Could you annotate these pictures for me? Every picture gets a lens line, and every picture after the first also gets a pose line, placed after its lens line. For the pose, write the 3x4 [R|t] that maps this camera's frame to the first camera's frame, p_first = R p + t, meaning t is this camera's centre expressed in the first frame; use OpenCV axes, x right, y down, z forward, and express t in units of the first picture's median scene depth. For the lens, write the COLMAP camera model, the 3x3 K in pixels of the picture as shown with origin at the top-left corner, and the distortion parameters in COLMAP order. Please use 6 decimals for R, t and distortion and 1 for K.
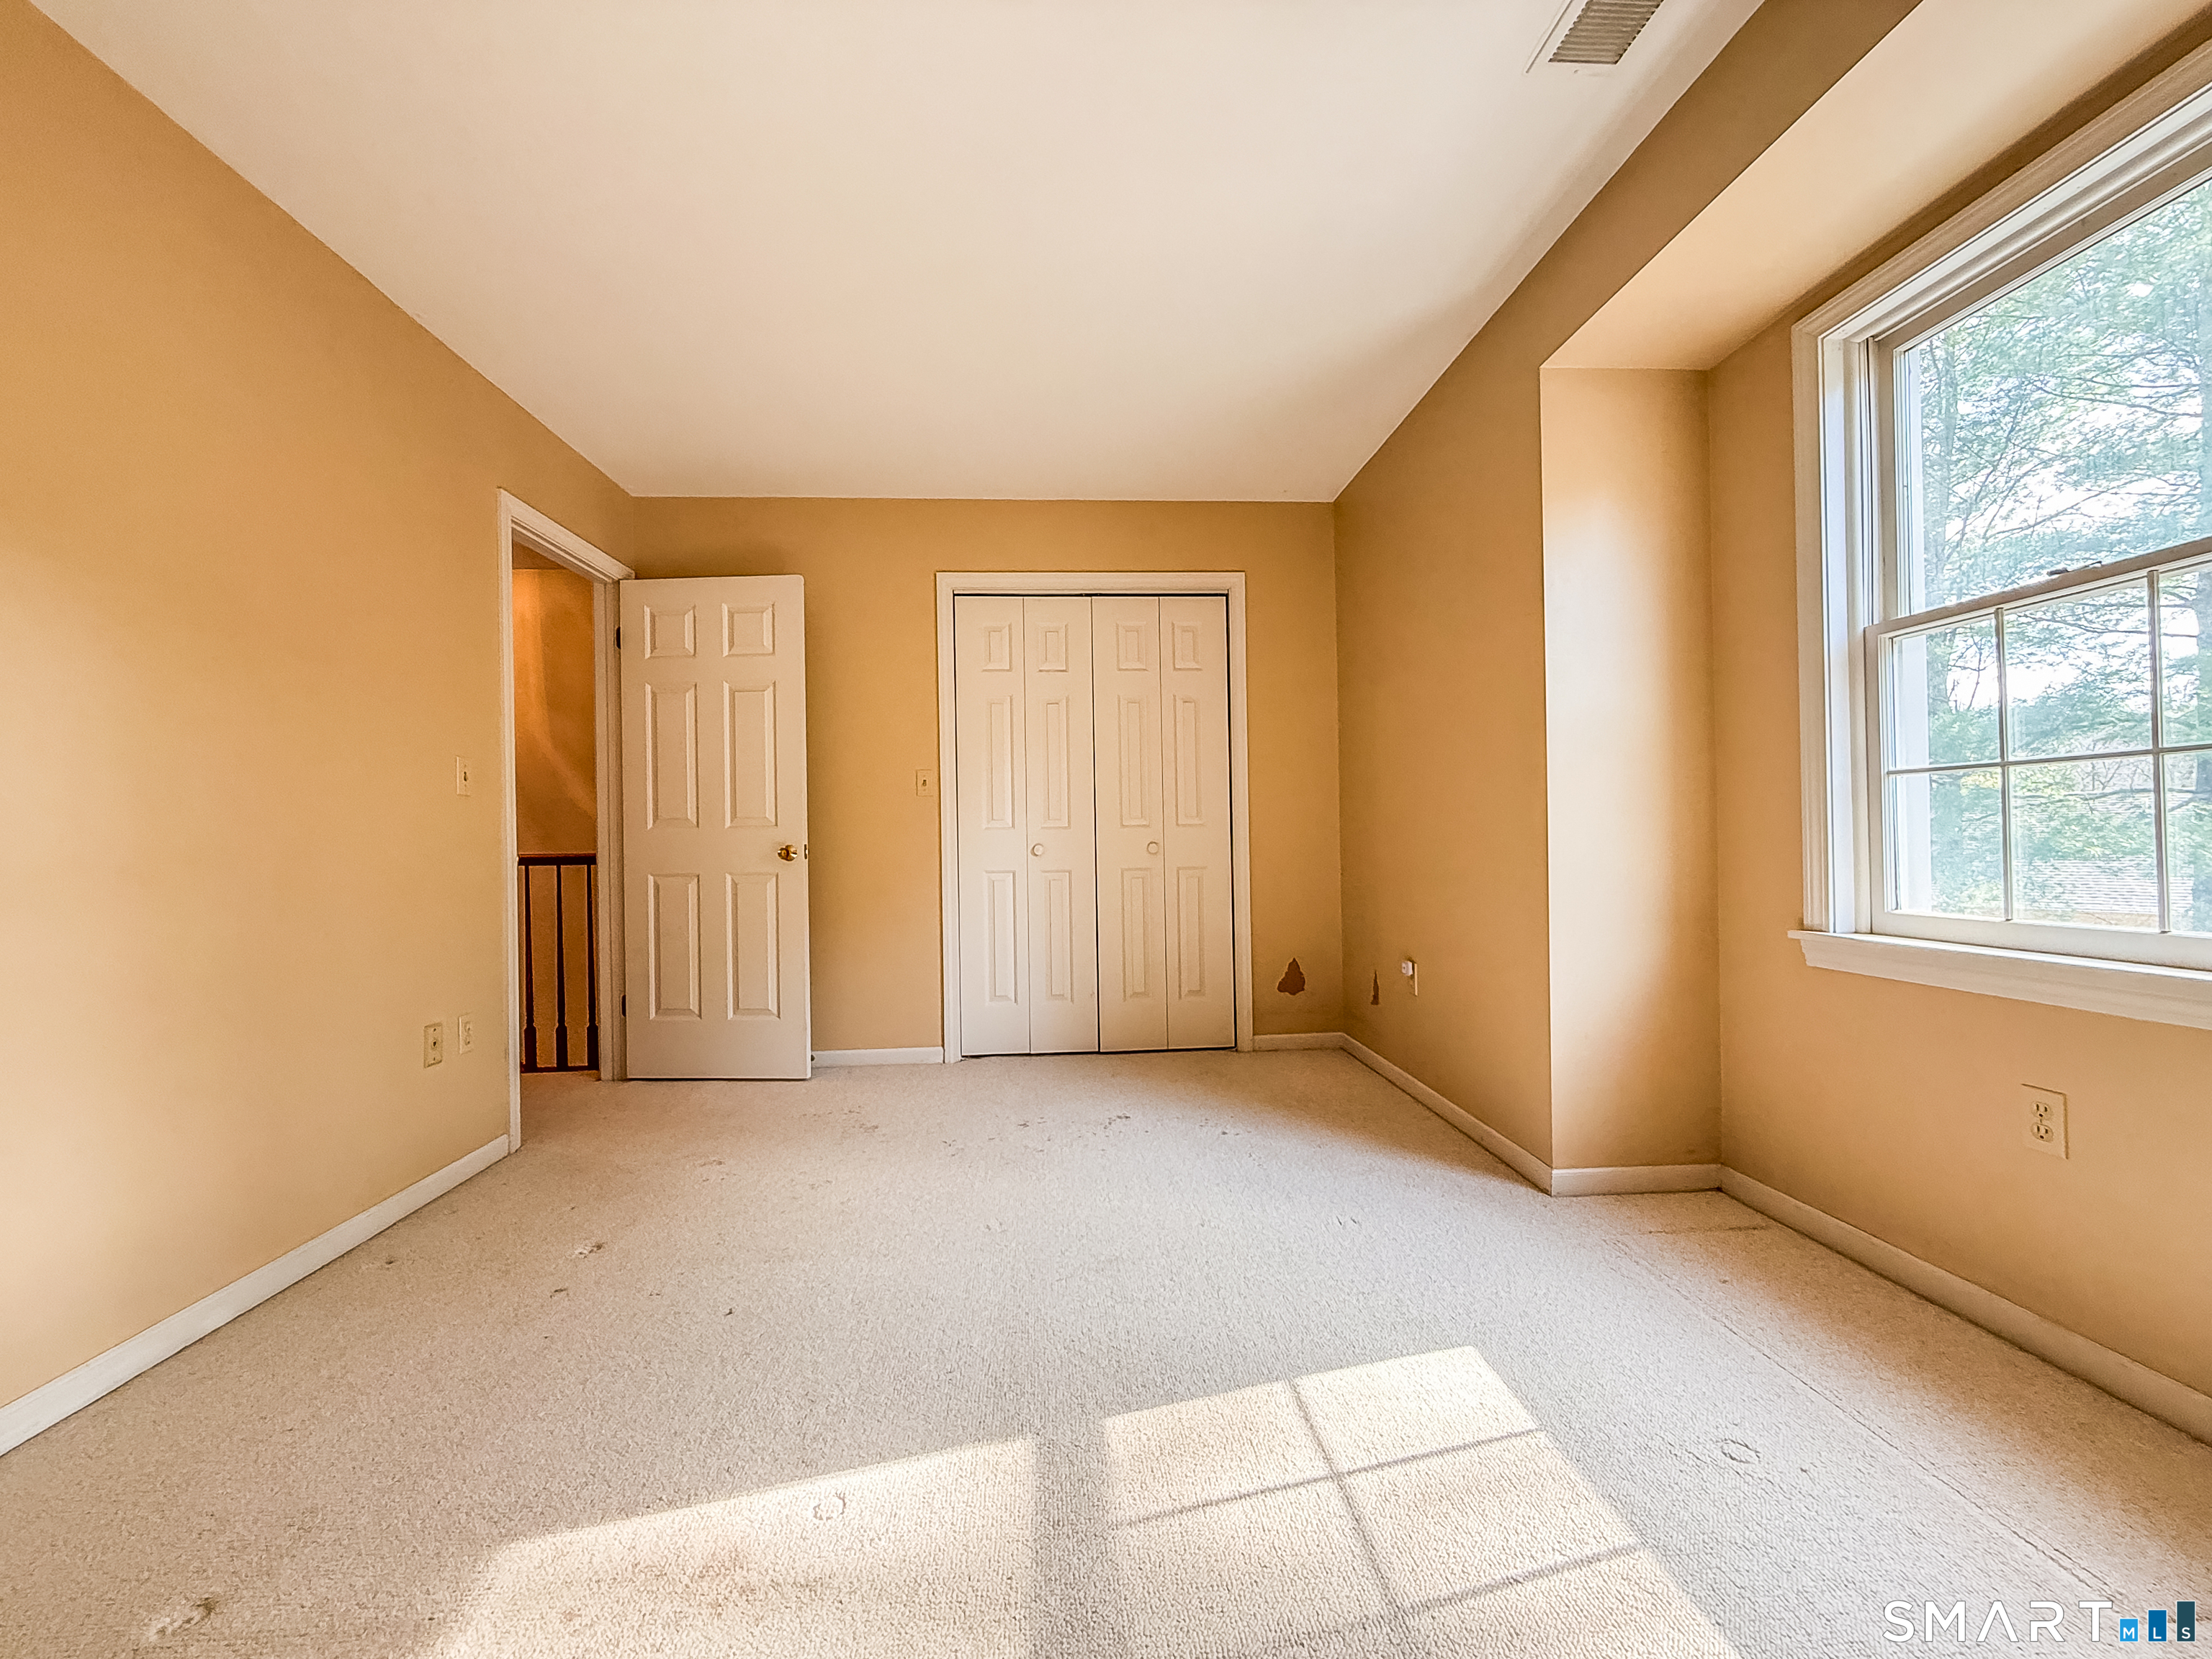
lens RADIAL K [[870.4, 0, 1103.5], [0, 870.4, 833.0], [0, 0, 1]] dist [0.000147, -0.000113]
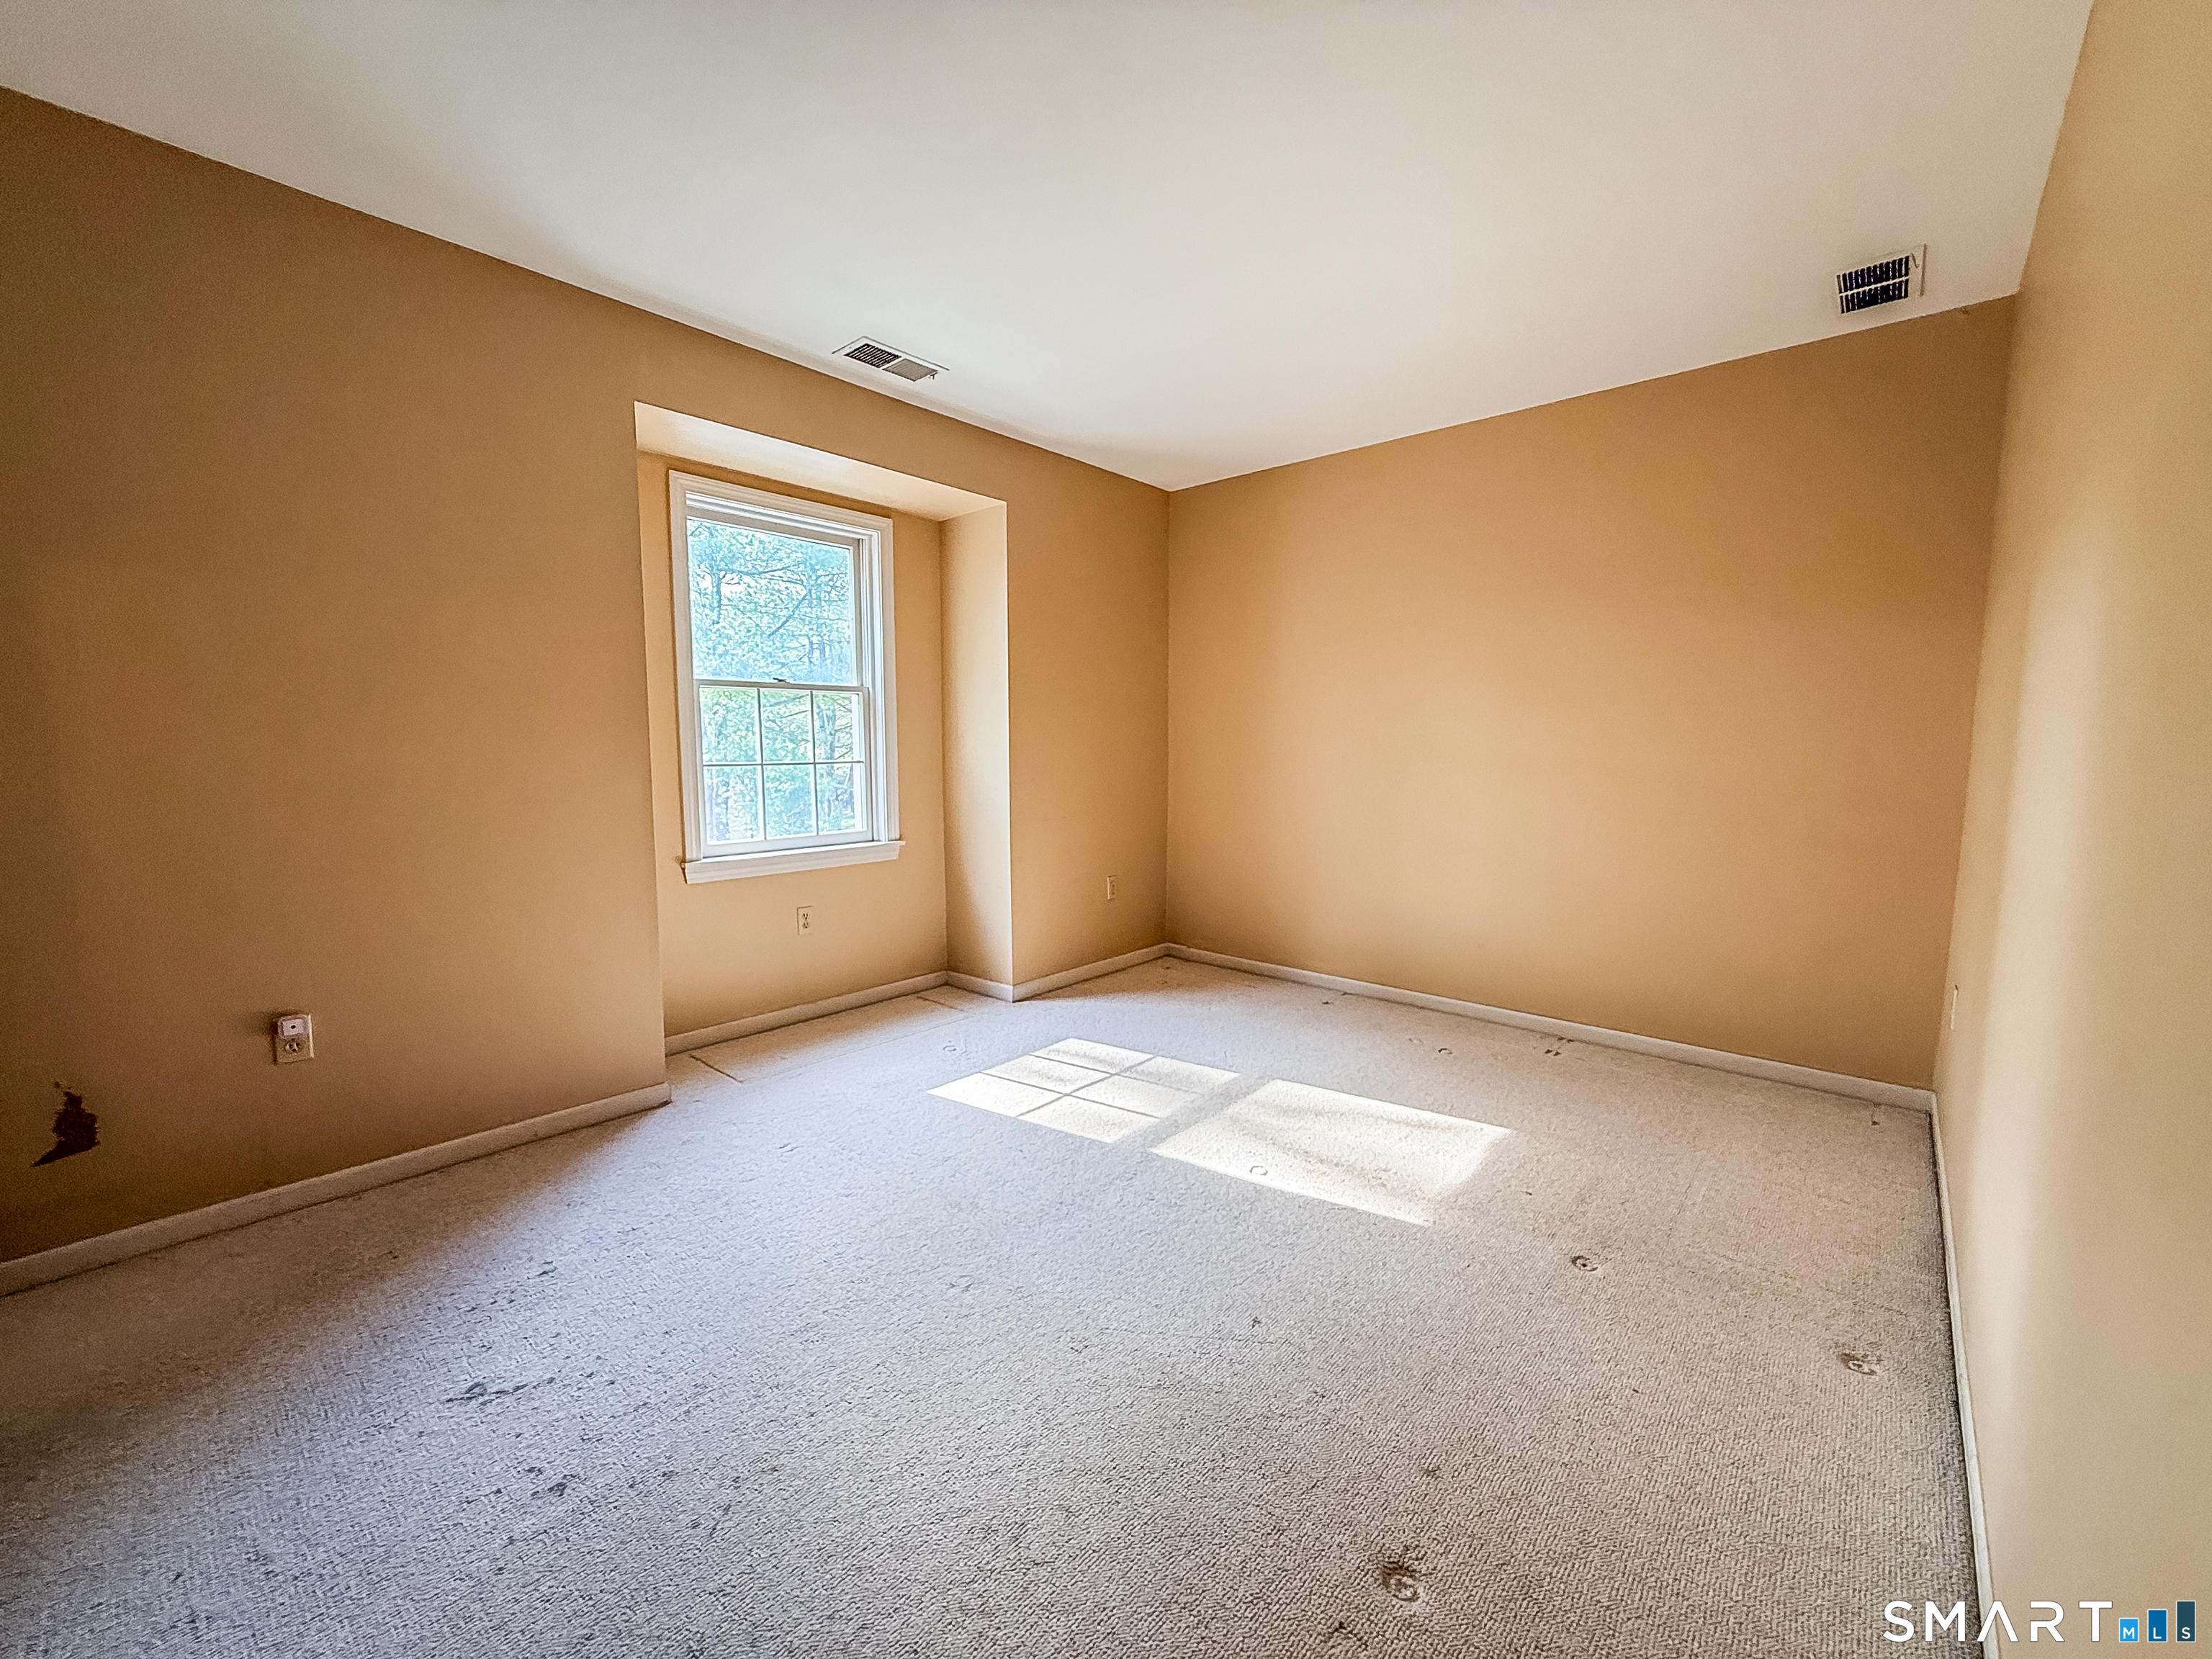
lens RADIAL K [[870.4, 0, 1103.5], [0, 870.4, 833.0], [0, 0, 1]] dist [0.000147, -0.000113]
pose [[-0.678532, -0.056497, 0.732395, -1.230568], [0.014567, 0.995807, 0.090313, -0.102526], [-0.734427, 0.071949, -0.674864, 2.138405]]
